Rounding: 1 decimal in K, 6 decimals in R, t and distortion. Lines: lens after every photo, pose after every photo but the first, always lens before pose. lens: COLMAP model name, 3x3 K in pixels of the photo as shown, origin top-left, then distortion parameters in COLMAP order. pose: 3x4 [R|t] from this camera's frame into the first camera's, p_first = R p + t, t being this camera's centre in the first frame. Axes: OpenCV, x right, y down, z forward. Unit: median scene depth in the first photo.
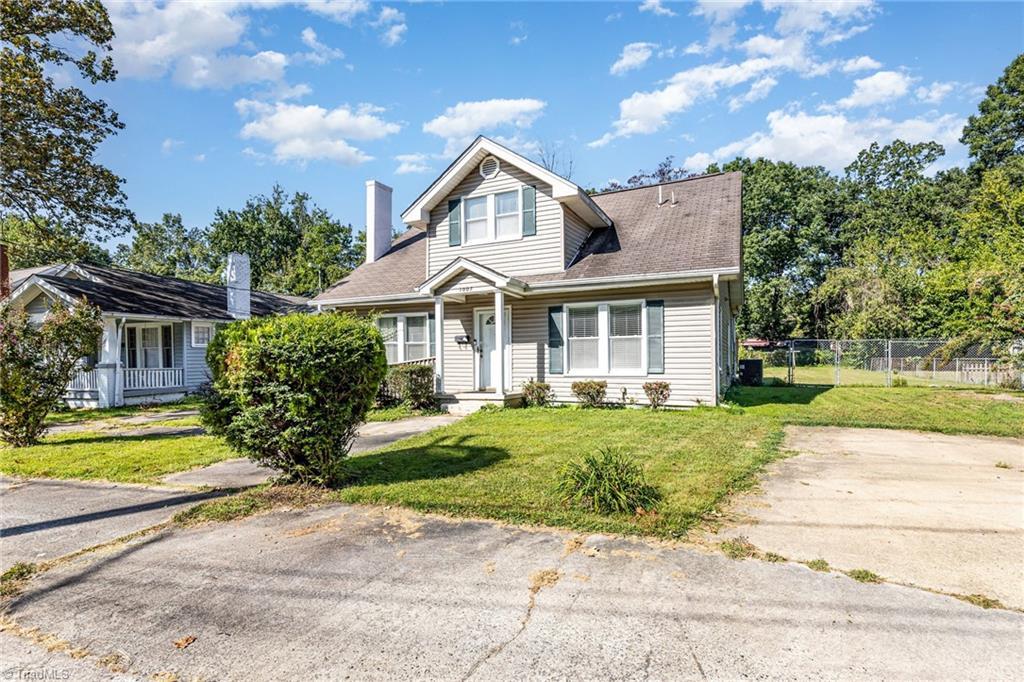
lens RADIAL K [[520.0, 0, 512.0], [0, 520.0, 345.7], [0, 0, 1]] dist [0.000204, -0.000443]
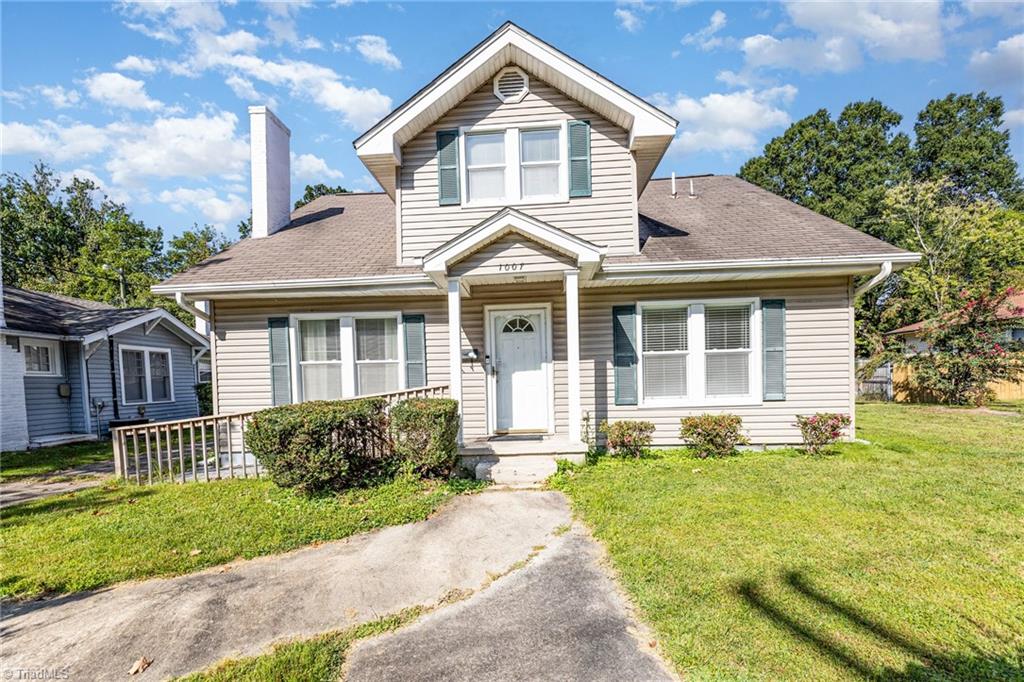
lens RADIAL K [[441.1, 0, 512.7], [0, 441.1, 385.9], [0, 0, 1]] dist [-0.001202, 0.000481]
pose [[0.923459, -0.019481, 0.383202, -0.252267], [0.007714, 0.999451, 0.032220, 0.008446], [-0.383619, -0.026798, 0.923102, 0.484207]]
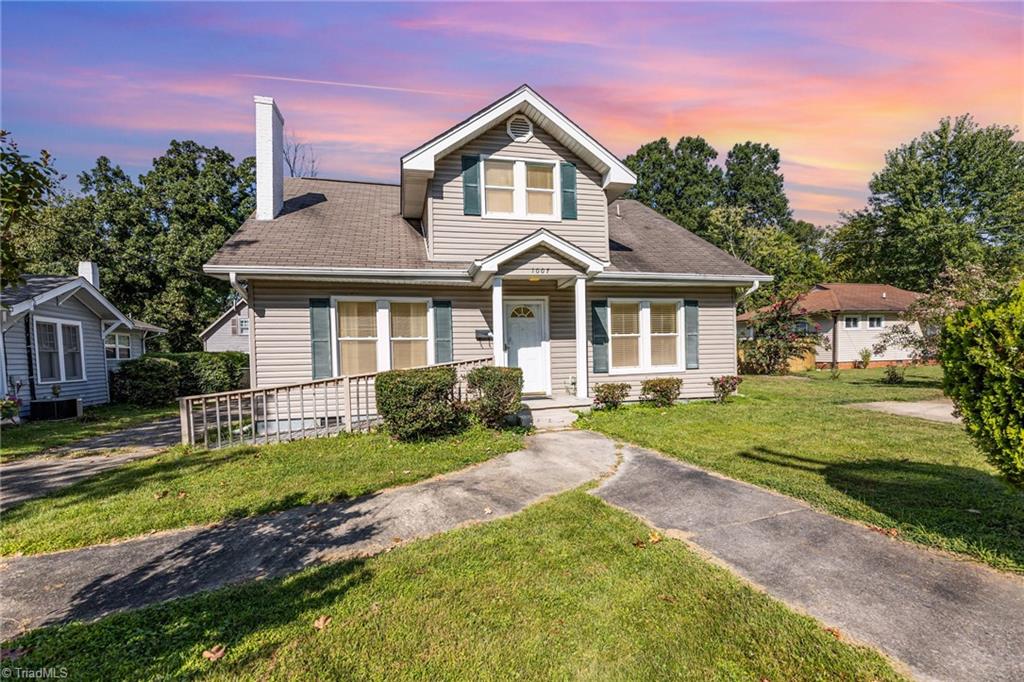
lens RADIAL K [[441.1, 0, 510.8], [0, 441.1, 358.9], [0, 0, 1]] dist [-0.001202, 0.000481]
pose [[0.770248, -0.013320, 0.637606, -0.502282], [0.002876, 0.999844, 0.017413, 0.013617], [-0.637738, -0.011579, 0.770166, 0.455721]]
